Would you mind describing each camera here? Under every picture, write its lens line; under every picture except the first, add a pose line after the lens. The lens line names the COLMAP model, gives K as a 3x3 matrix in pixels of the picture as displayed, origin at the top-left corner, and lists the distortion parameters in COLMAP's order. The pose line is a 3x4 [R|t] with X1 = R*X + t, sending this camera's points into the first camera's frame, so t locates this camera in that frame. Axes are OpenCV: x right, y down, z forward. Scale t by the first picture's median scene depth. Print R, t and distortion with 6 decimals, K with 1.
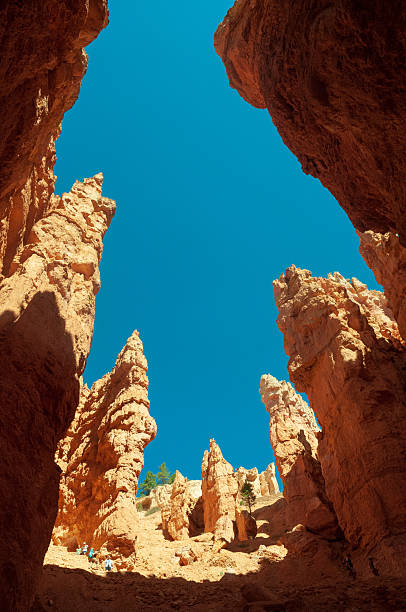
lens RADIAL K [[481.9, 0, 203.0], [0, 481.9, 306.0], [0, 0, 1]] dist [-0.112318, 0.000990]
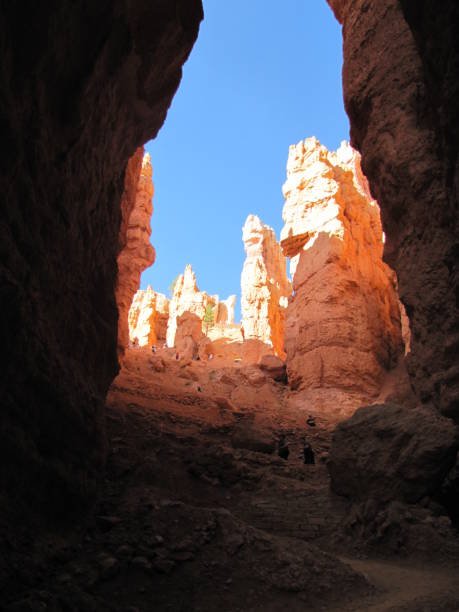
lens RADIAL K [[527.5, 0, 229.8], [0, 527.5, 335.2], [0, 0, 1]] dist [-0.136458, 0.005383]
pose [[0.961810, 0.215973, 0.168159, -0.115625], [-0.266585, 0.878466, 0.396523, -0.143003], [-0.062084, -0.426208, 0.902492, -0.248164]]
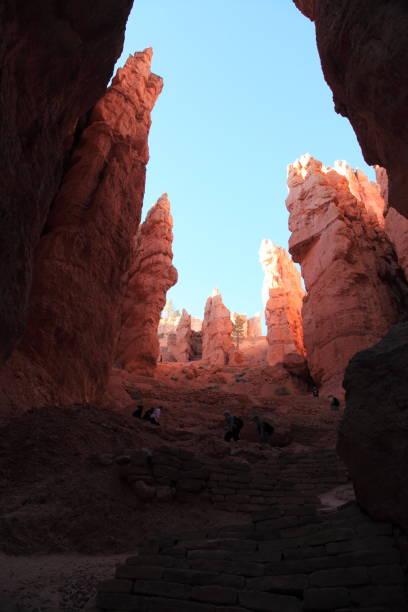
lens RADIAL K [[435.4, 0, 204.0], [0, 435.4, 306.0], [0, 0, 1]] dist [-0.093181, 0.000397]
pose [[0.992513, 0.120374, 0.020685, -0.051470], [-0.120602, 0.939103, 0.321776, -0.058347], [0.019308, -0.321862, 0.946590, -0.132280]]
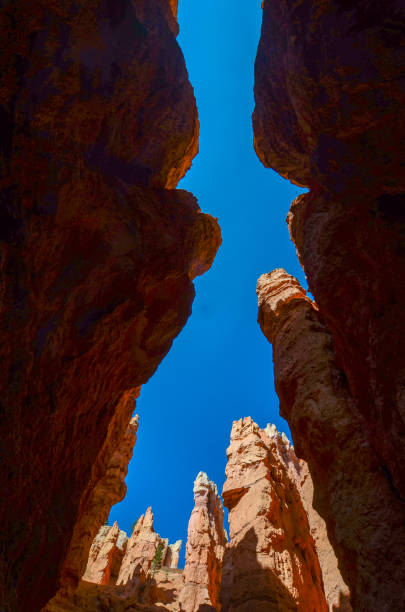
lens RADIAL K [[338.3, 0, 205.4], [0, 338.3, 302.2], [0, 0, 1]] dist [0.000732, -0.014148]
pose [[0.920509, 0.390499, -0.013157, -0.106348], [-0.380335, 0.887822, -0.259070, -0.107548], [-0.089486, 0.243481, 0.965769, -0.194468]]
